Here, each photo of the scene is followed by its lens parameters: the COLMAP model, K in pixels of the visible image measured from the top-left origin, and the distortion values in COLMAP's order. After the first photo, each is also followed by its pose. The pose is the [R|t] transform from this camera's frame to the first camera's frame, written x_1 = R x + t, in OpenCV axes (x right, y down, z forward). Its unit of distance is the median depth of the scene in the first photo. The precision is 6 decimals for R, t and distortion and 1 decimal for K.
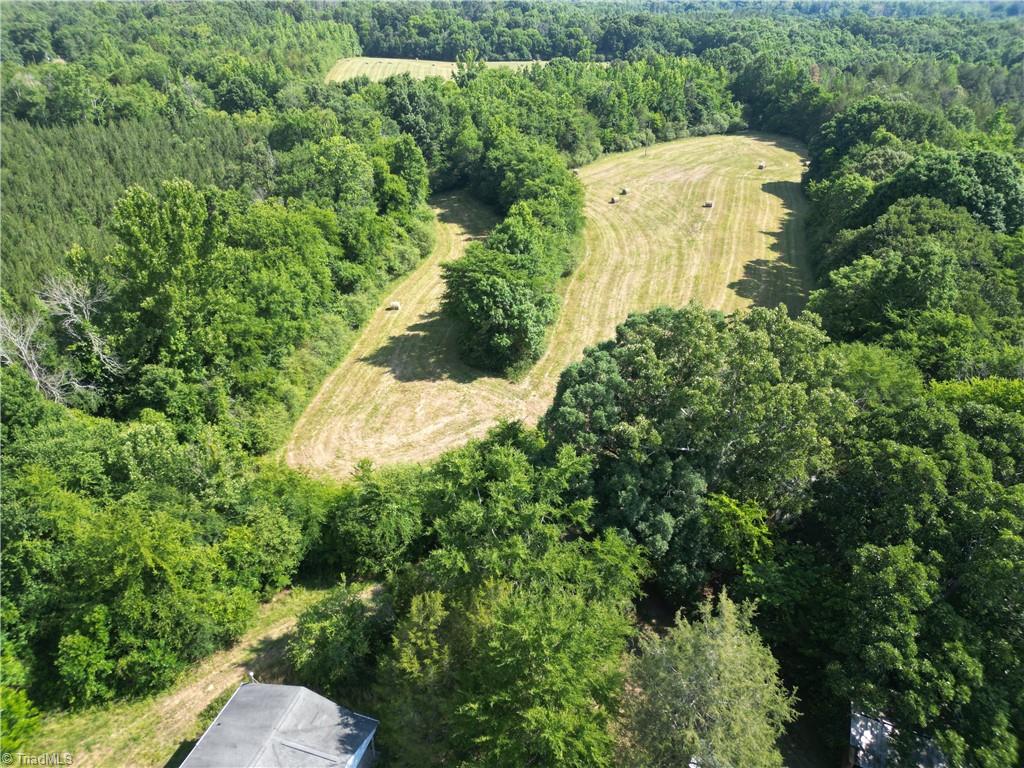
lens RADIAL K [[723.6, 0, 498.2], [0, 723.6, 388.0], [0, 0, 1]] dist [0.078870, -0.067246]
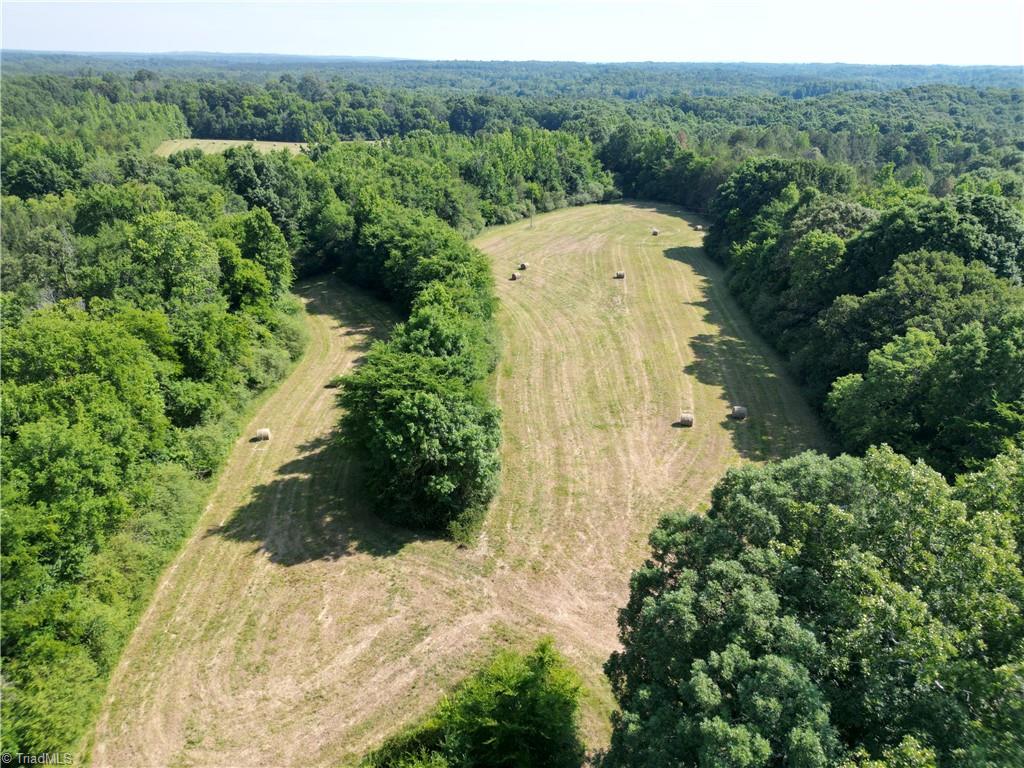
lens RADIAL K [[749.6, 0, 504.8], [0, 749.6, 382.1], [0, 0, 1]] dist [0.117409, -0.143693]
pose [[0.978615, -0.083946, 0.187794, -0.033422], [0.105089, 0.988839, -0.105612, -0.044626], [-0.176832, 0.123088, 0.976514, 0.161960]]
